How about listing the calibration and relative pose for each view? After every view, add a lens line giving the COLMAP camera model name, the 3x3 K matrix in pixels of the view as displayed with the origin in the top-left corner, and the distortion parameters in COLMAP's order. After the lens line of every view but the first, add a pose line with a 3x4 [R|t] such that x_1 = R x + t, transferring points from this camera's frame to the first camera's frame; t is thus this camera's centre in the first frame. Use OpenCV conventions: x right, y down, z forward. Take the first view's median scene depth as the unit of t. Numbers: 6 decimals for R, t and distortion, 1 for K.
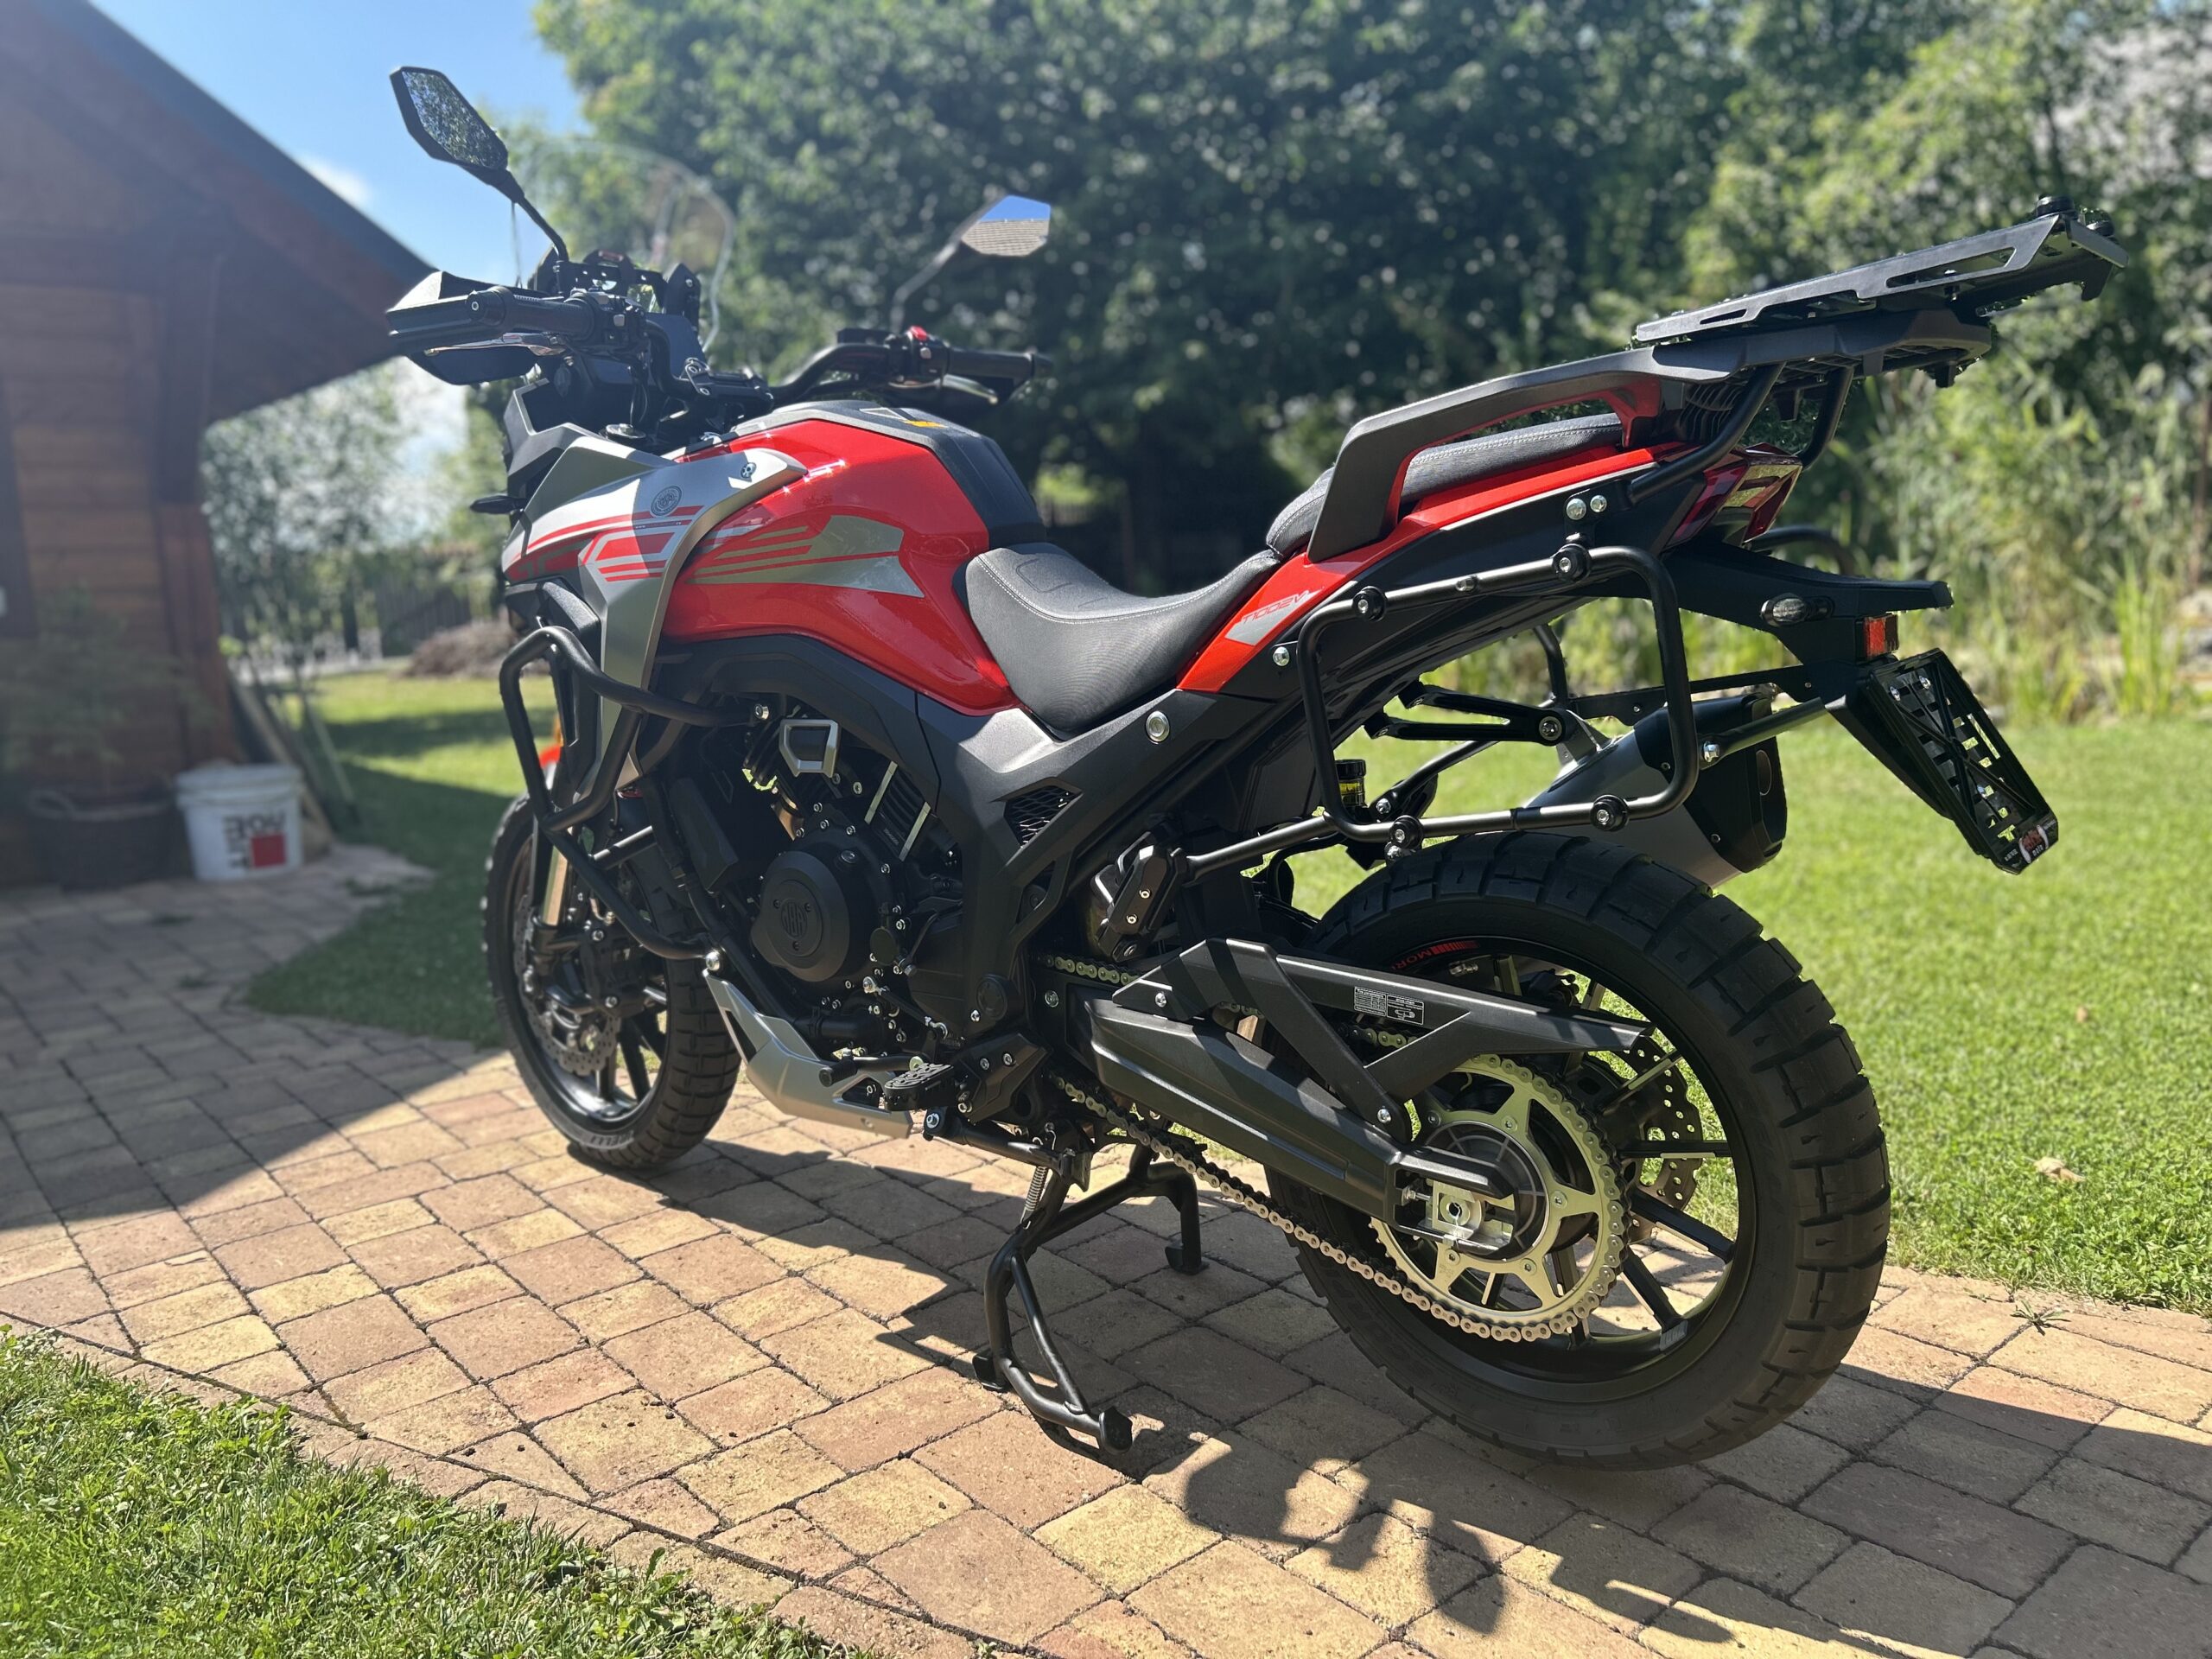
lens RADIAL K [[1669.0, 0, 1106.0], [0, 1669.0, 829.5], [0, 0, 1]] dist [0.046377, -0.050304]
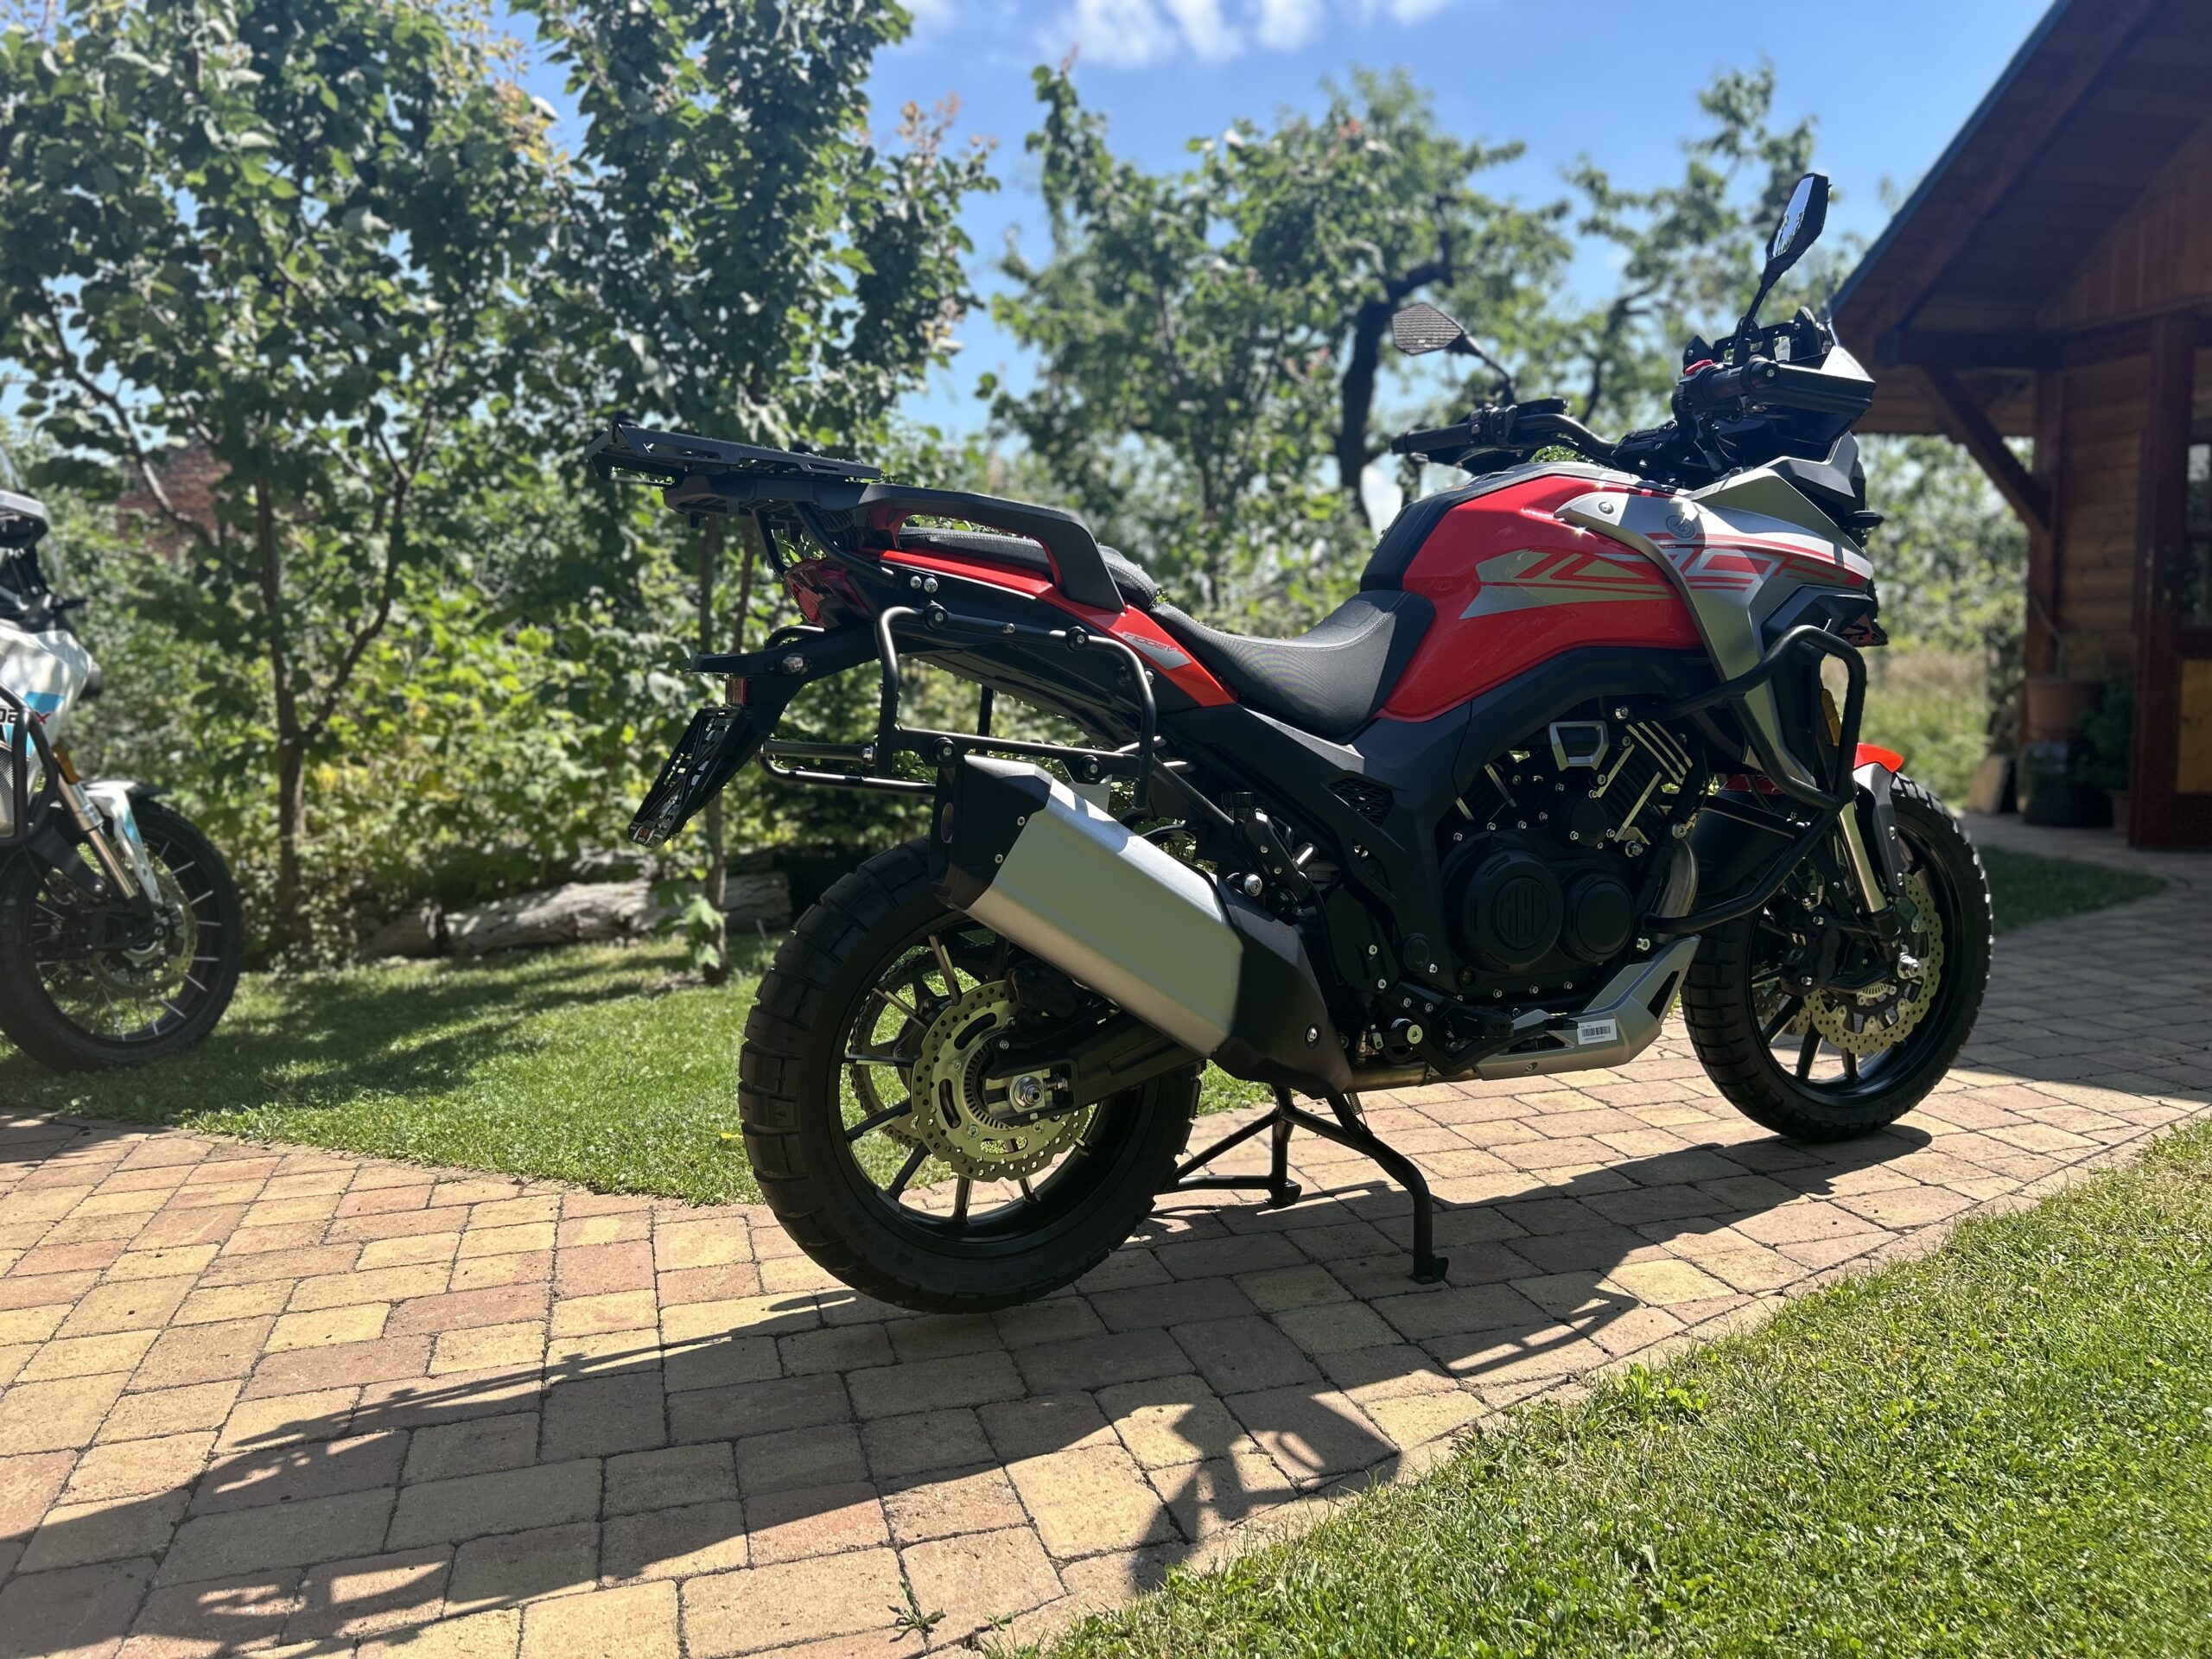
lens RADIAL K [[1669.0, 0, 1106.0], [0, 1669.0, 829.5], [0, 0, 1]] dist [0.046377, -0.050304]
pose [[-0.407871, 0.146716, -0.901175, 1.153129], [-0.102188, 0.973468, 0.204736, -0.227613], [0.907303, 0.175596, -0.382057, 1.303782]]
